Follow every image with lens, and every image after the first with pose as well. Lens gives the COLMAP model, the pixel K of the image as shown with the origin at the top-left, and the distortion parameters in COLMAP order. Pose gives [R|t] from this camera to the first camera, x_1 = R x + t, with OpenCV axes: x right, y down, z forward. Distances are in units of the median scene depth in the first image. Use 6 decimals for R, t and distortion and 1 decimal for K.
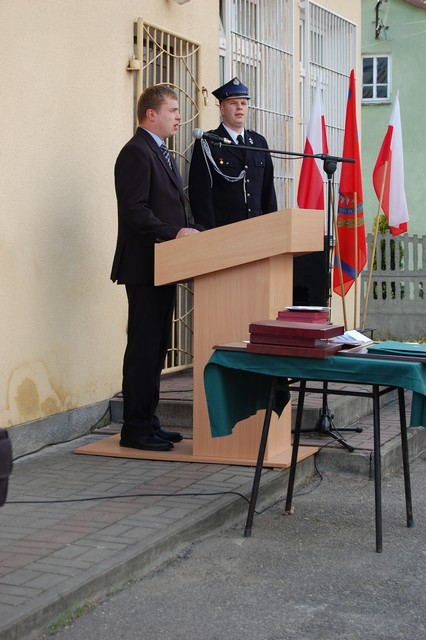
lens RADIAL K [[1383.1, 0, 213.2], [0, 1383.1, 319.6], [0, 0, 1]] dist [-0.019879, 0.000000]
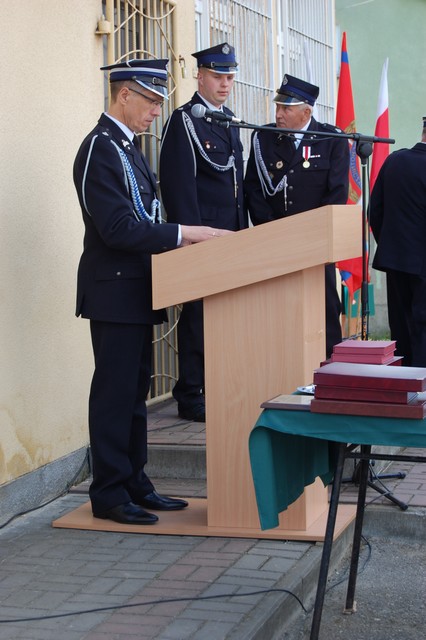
lens RADIAL K [[1383.1, 0, 213.0], [0, 1383.1, 320.6], [0, 0, 1]] dist [-0.019879, 0.000000]
pose [[0.997950, -0.030234, 0.056414, -0.050090], [0.029403, 0.999447, 0.015498, -0.027959], [-0.056851, -0.013808, 0.998287, 0.218104]]
